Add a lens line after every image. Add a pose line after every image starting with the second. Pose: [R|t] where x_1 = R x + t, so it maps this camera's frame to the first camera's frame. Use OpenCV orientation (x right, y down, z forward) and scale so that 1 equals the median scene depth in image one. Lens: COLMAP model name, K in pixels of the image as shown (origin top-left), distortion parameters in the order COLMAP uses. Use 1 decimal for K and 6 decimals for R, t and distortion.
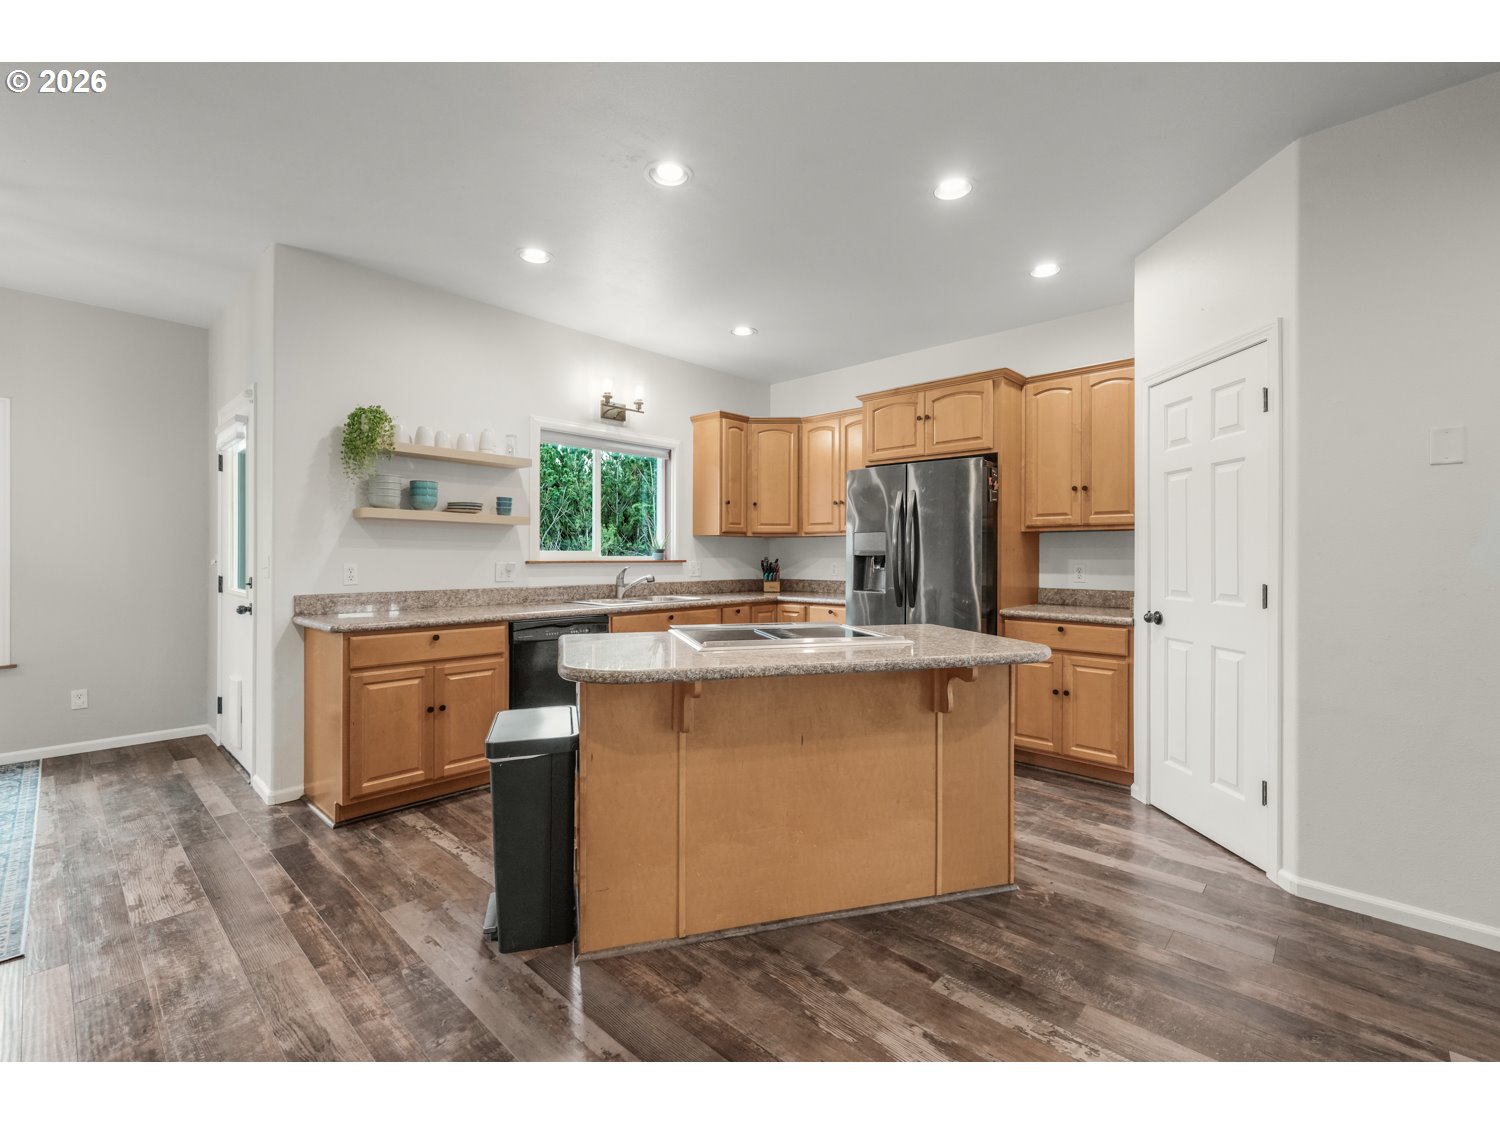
lens RADIAL K [[647.6, 0, 750.0], [0, 647.6, 562.5], [0, 0, 1]] dist [-0.022033, 0.000076]
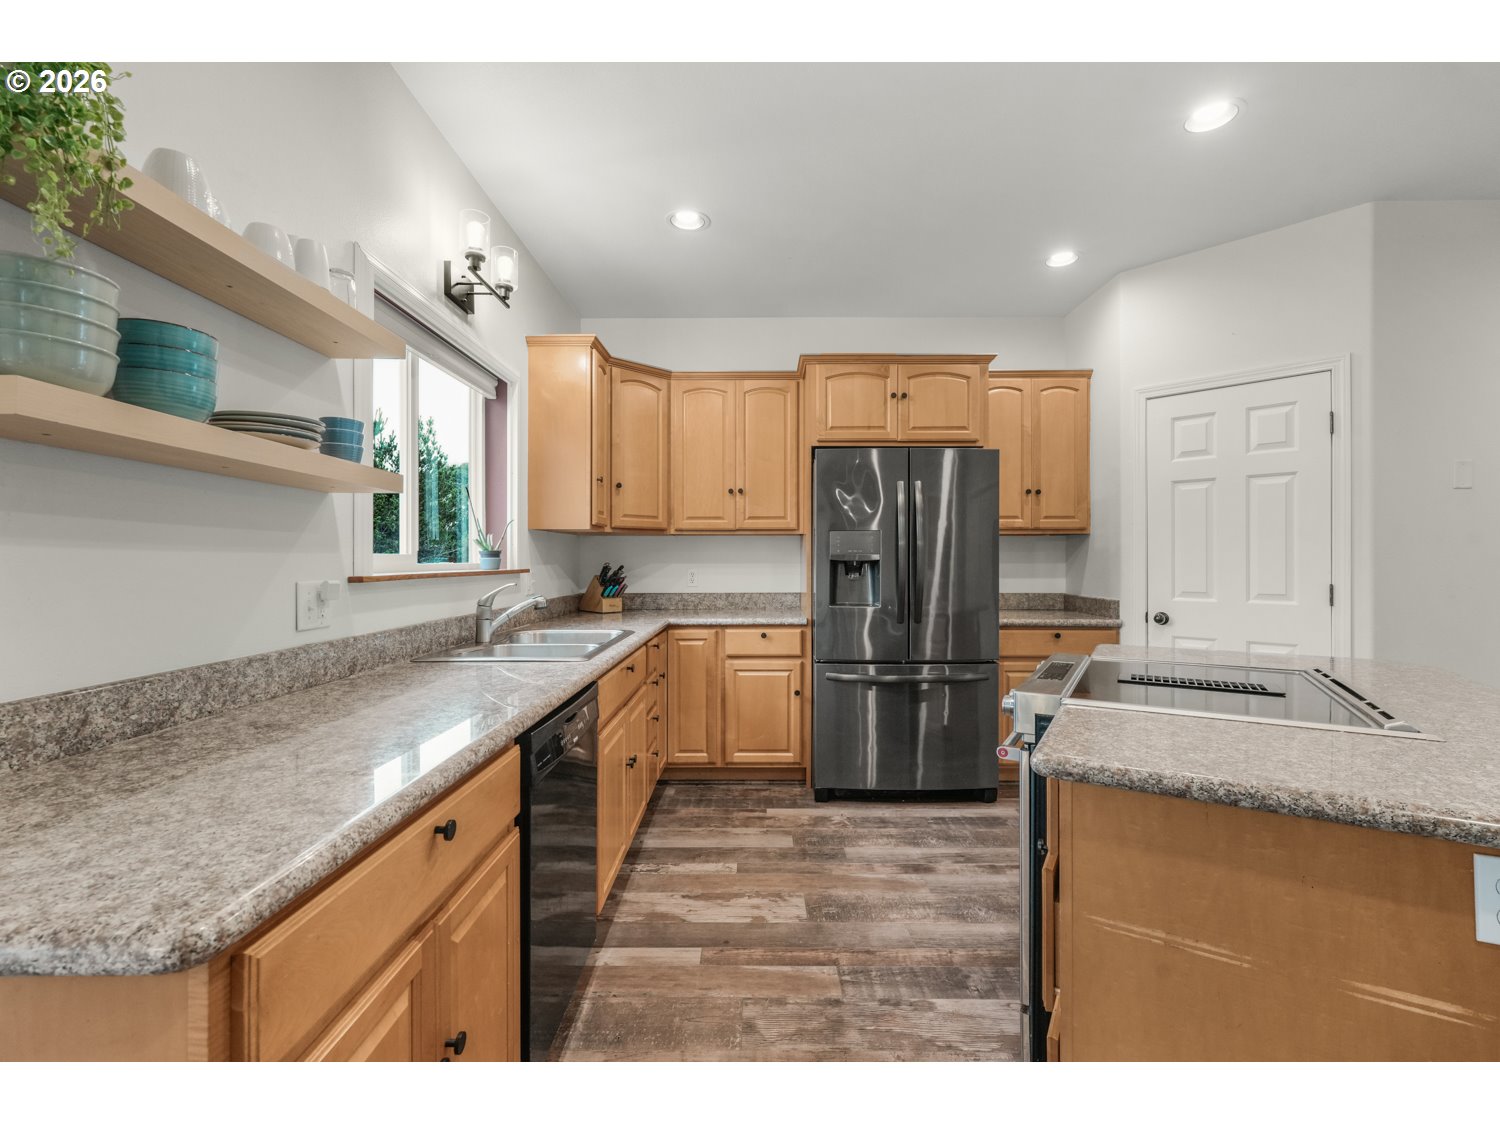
lens RADIAL K [[647.6, 0, 750.0], [0, 647.6, 562.5], [0, 0, 1]] dist [-0.022033, 0.000076]
pose [[0.740488, -0.005721, 0.672046, -0.438083], [0.010377, 0.999942, -0.002920, -0.007152], [-0.671990, 0.009136, 0.740504, 0.511655]]
